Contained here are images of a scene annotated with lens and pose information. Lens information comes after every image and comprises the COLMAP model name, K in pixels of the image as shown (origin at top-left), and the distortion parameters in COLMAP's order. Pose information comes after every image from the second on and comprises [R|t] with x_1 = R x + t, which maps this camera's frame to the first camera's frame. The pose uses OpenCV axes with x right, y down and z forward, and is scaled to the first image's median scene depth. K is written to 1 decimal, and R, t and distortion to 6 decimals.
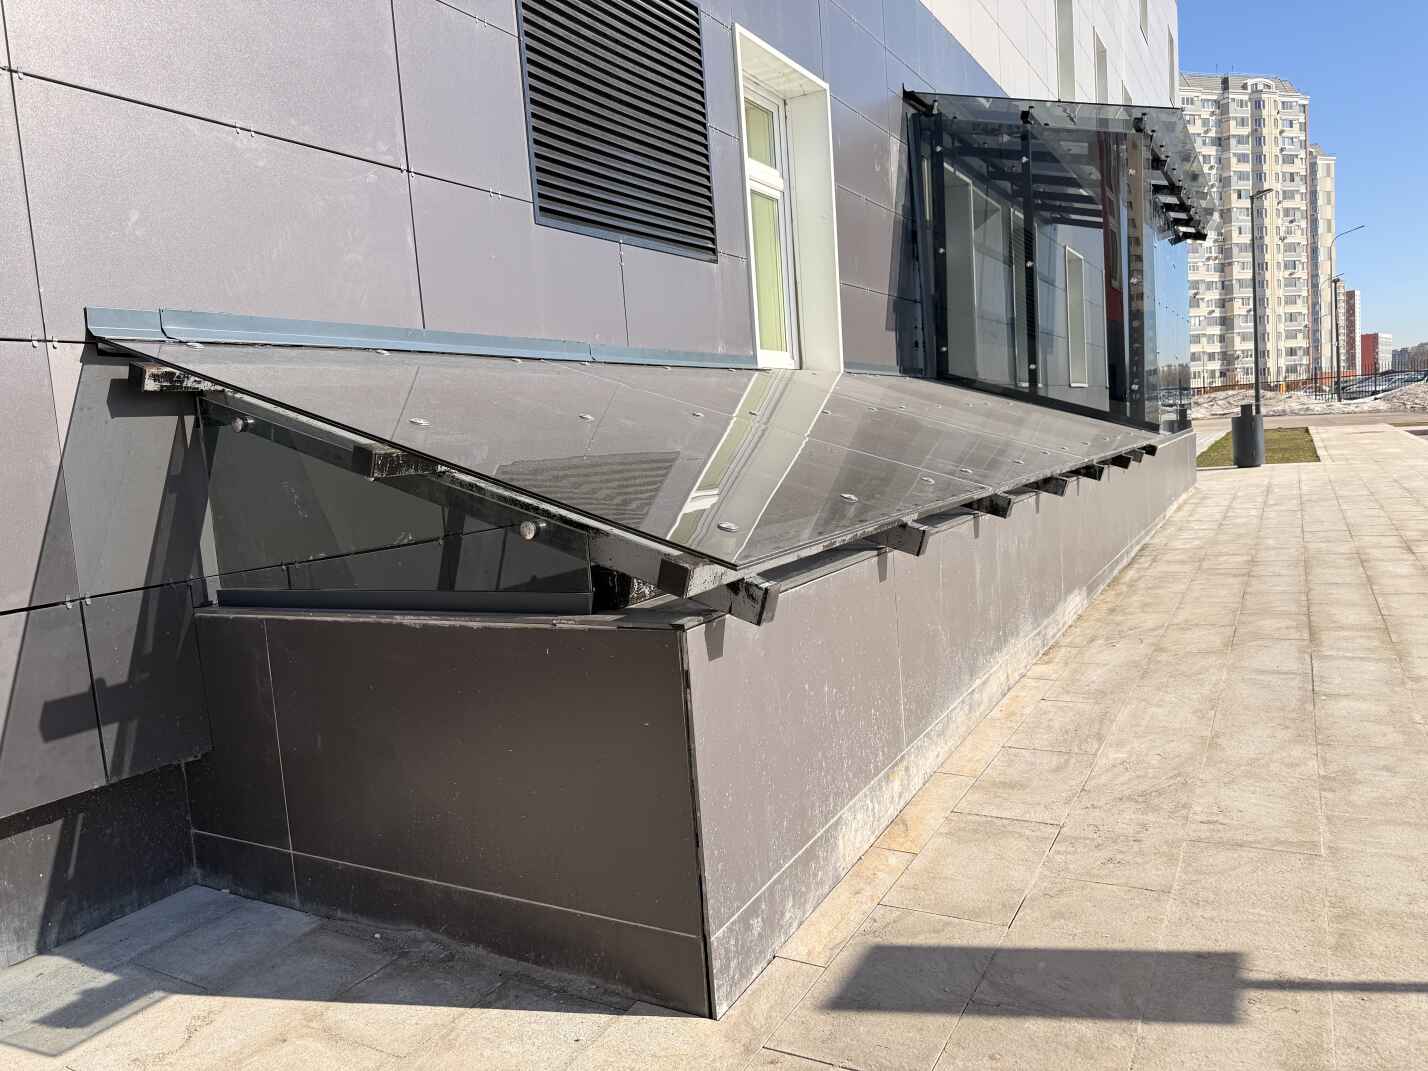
lens RADIAL K [[998.8, 0, 710.8], [0, 998.8, 528.0], [0, 0, 1]] dist [0.095330, -0.161384]
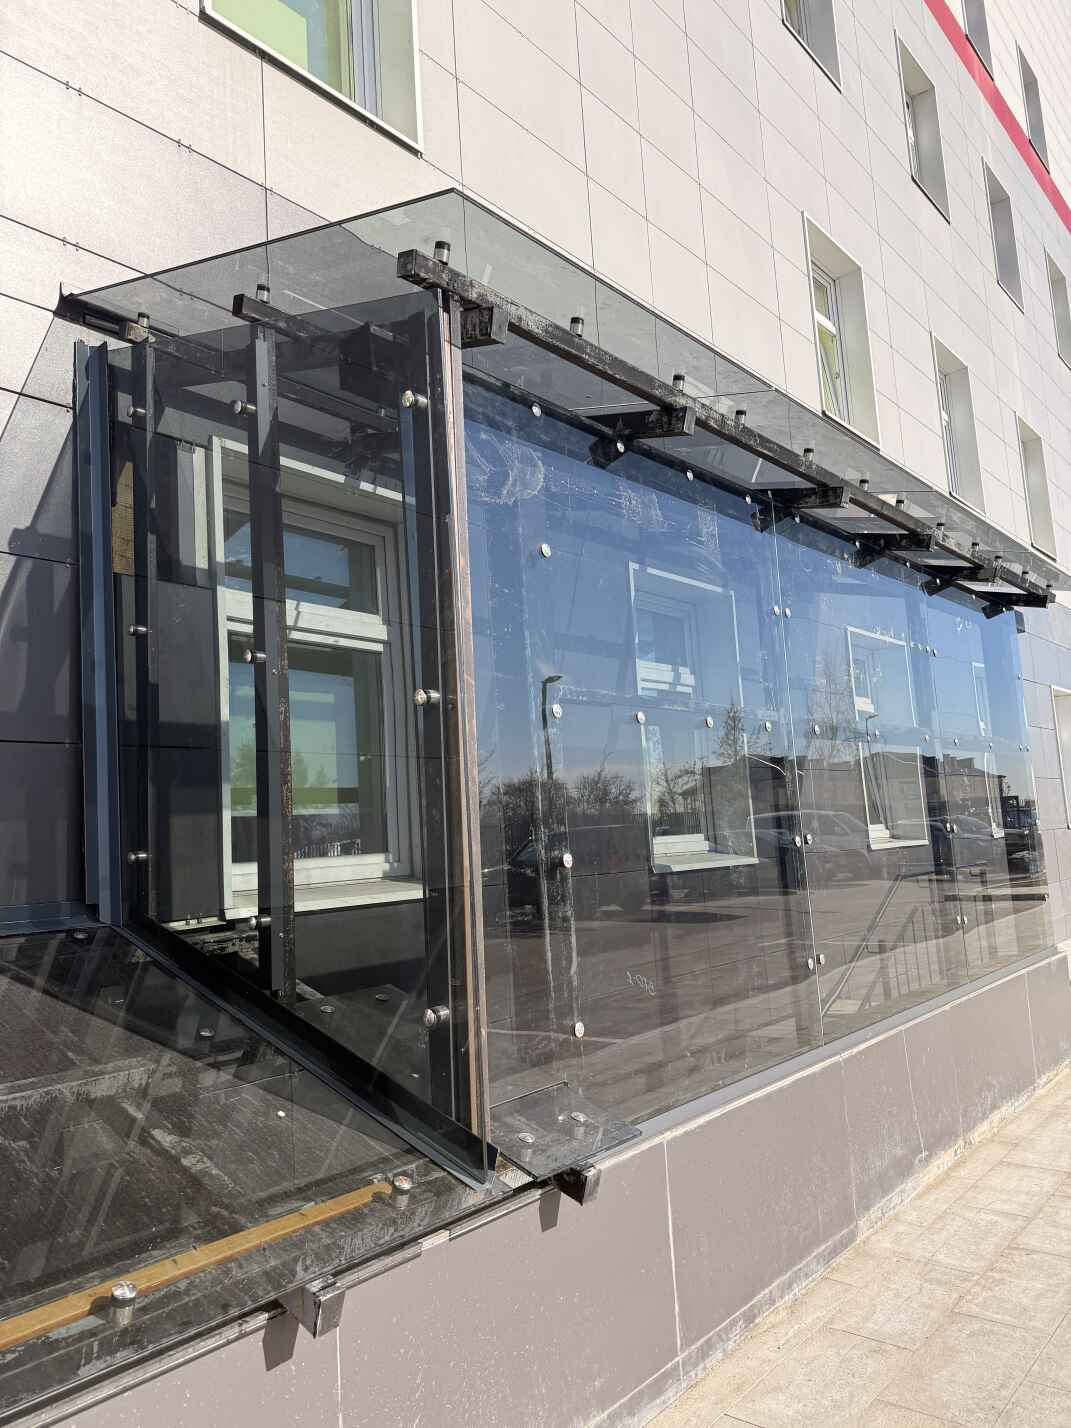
lens RADIAL K [[1000.2, 0, 535.5], [0, 1000.2, 714.0], [0, 0, 1]] dist [0.095409, -0.134978]
pose [[0.978576, -0.018237, -0.205077, 1.277705], [-0.027197, 0.975890, -0.216560, -0.391803], [0.204082, 0.217498, 0.954487, 1.663296]]
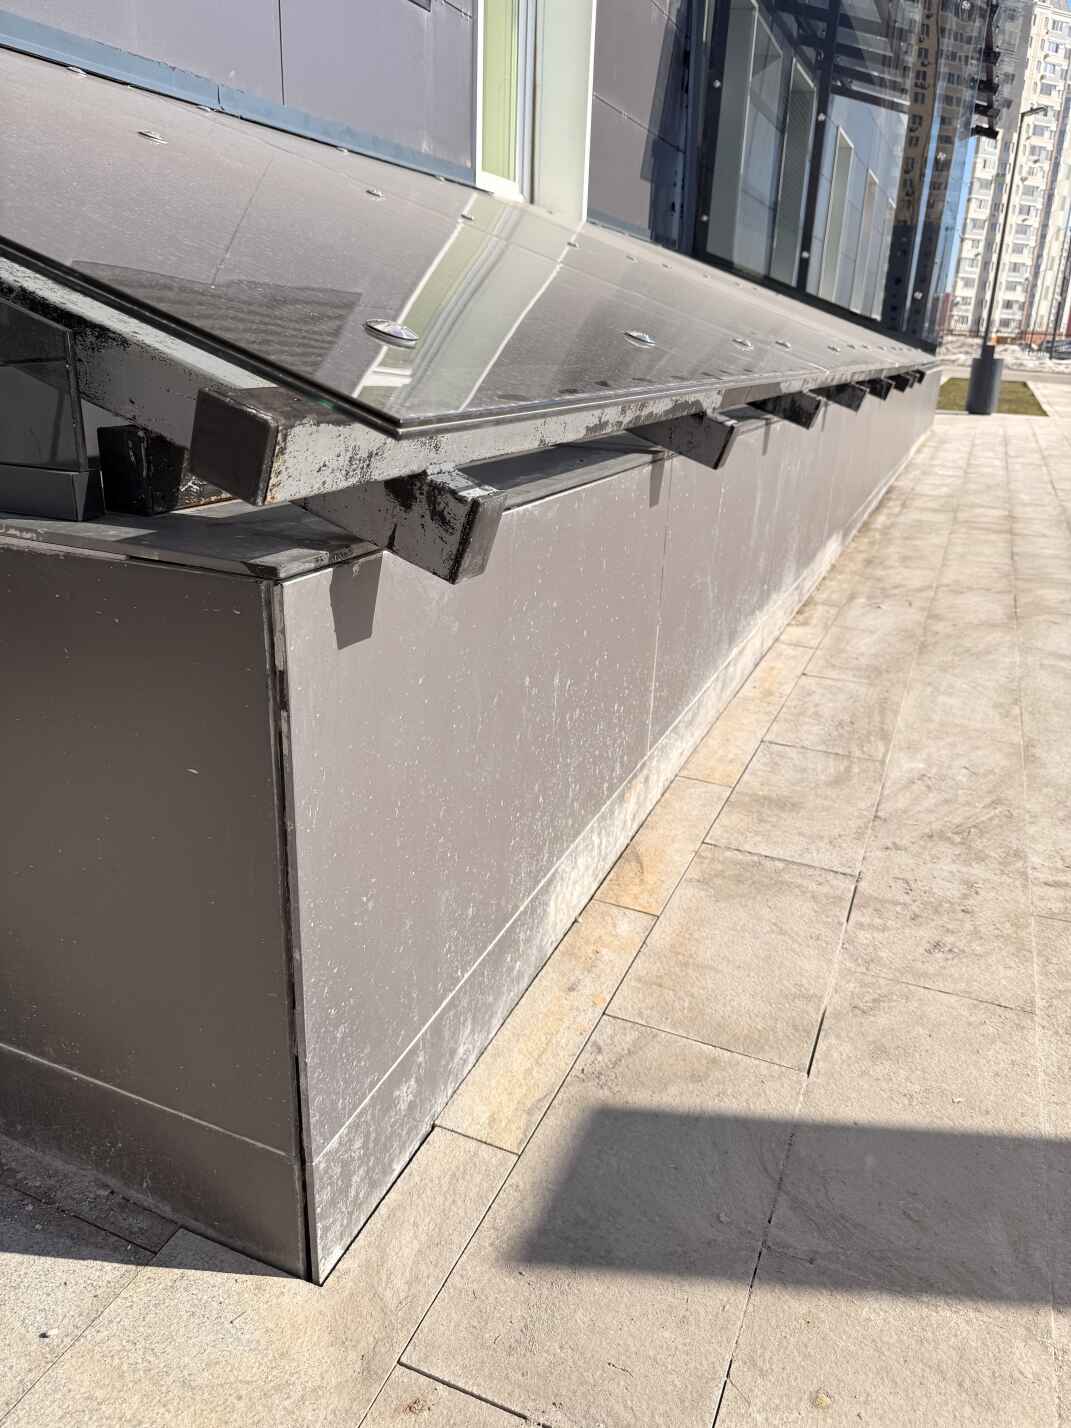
lens RADIAL K [[998.8, 0, 536.5], [0, 998.8, 700.4], [0, 0, 1]] dist [0.095330, -0.161384]
pose [[0.987668, 0.063118, 0.143275, 0.016283], [-0.097415, 0.964163, 0.246777, 0.022365], [-0.122564, -0.257691, 0.958422, 0.366321]]
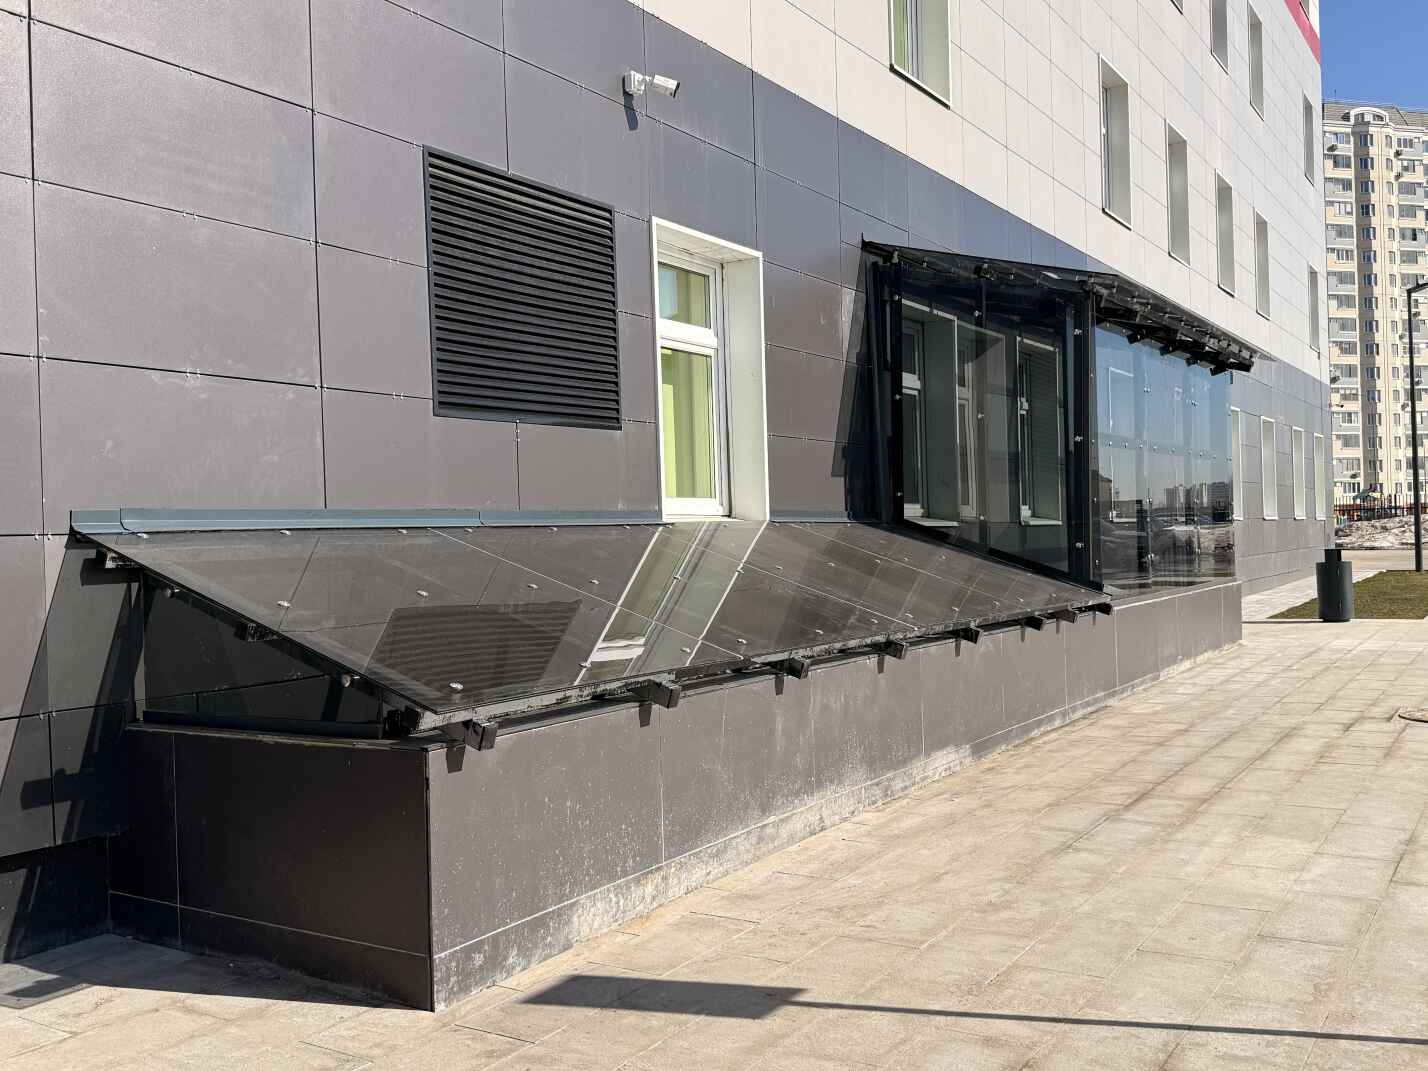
lens RADIAL K [[1284.4, 0, 721.2], [0, 1284.4, 529.3], [0, 0, 1]] dist [0.165373, -0.340007]
pose [[0.997485, 0.042543, -0.056683, 0.351469], [-0.047679, 0.994564, -0.092570, -0.051291], [0.052437, 0.095040, 0.994091, -0.683516]]
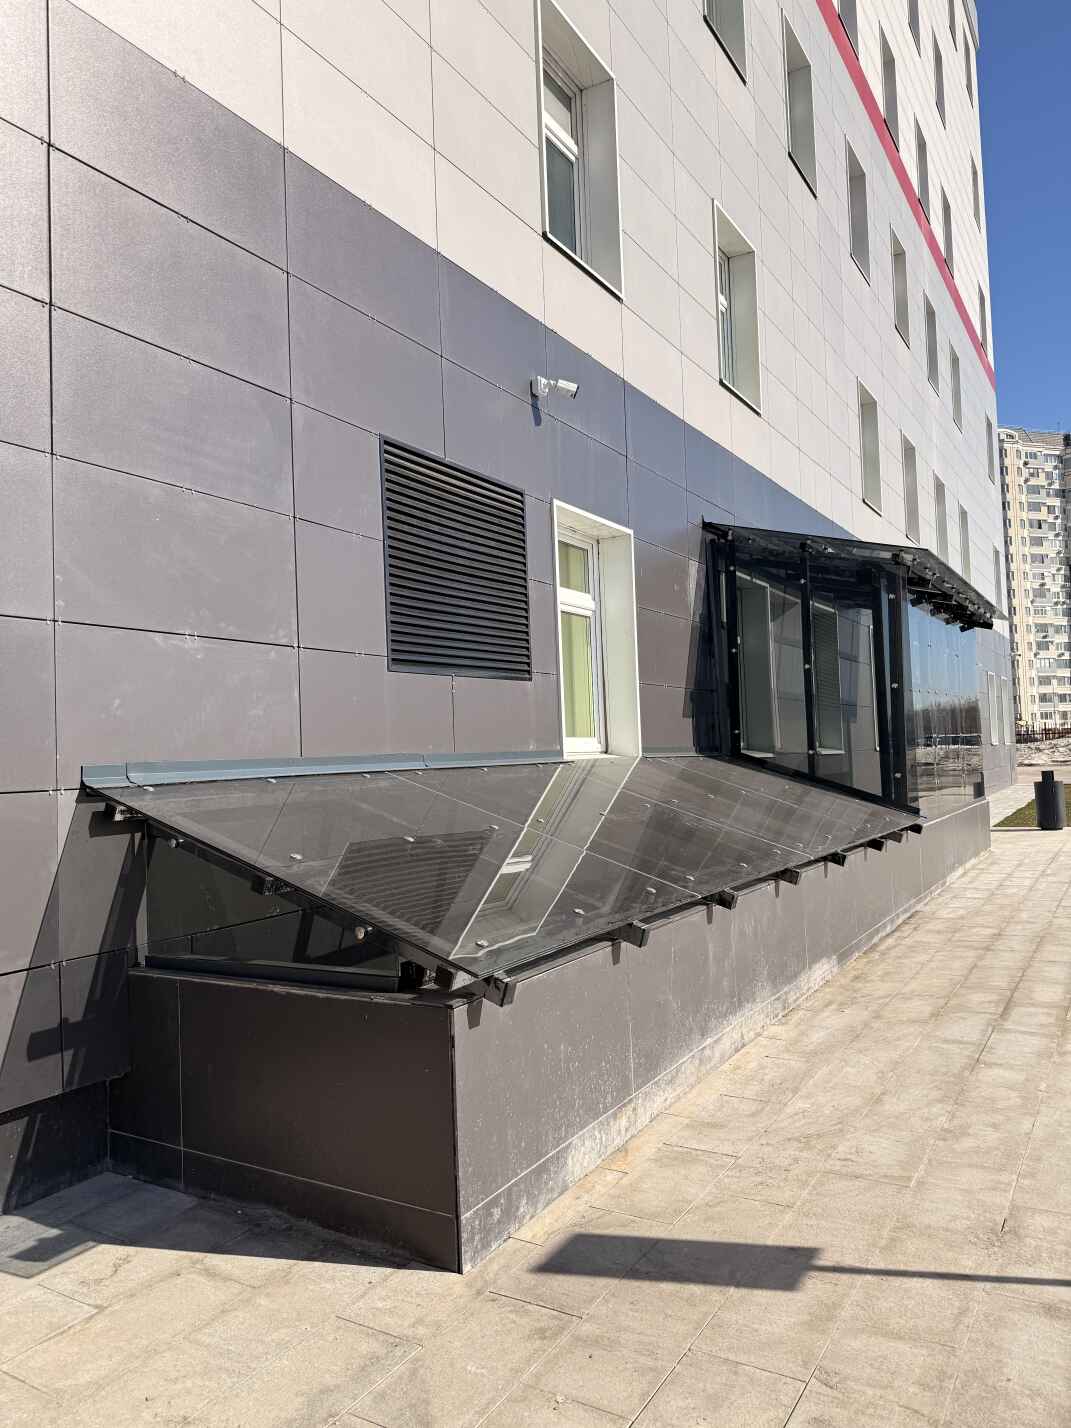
lens RADIAL K [[998.8, 0, 536.5], [0, 998.8, 700.4], [0, 0, 1]] dist [0.095330, -0.161384]
pose [[0.998946, 0.034417, -0.030364, 0.090479], [-0.038437, 0.988877, -0.143680, -0.102891], [0.025081, 0.144696, 0.989158, -0.423739]]
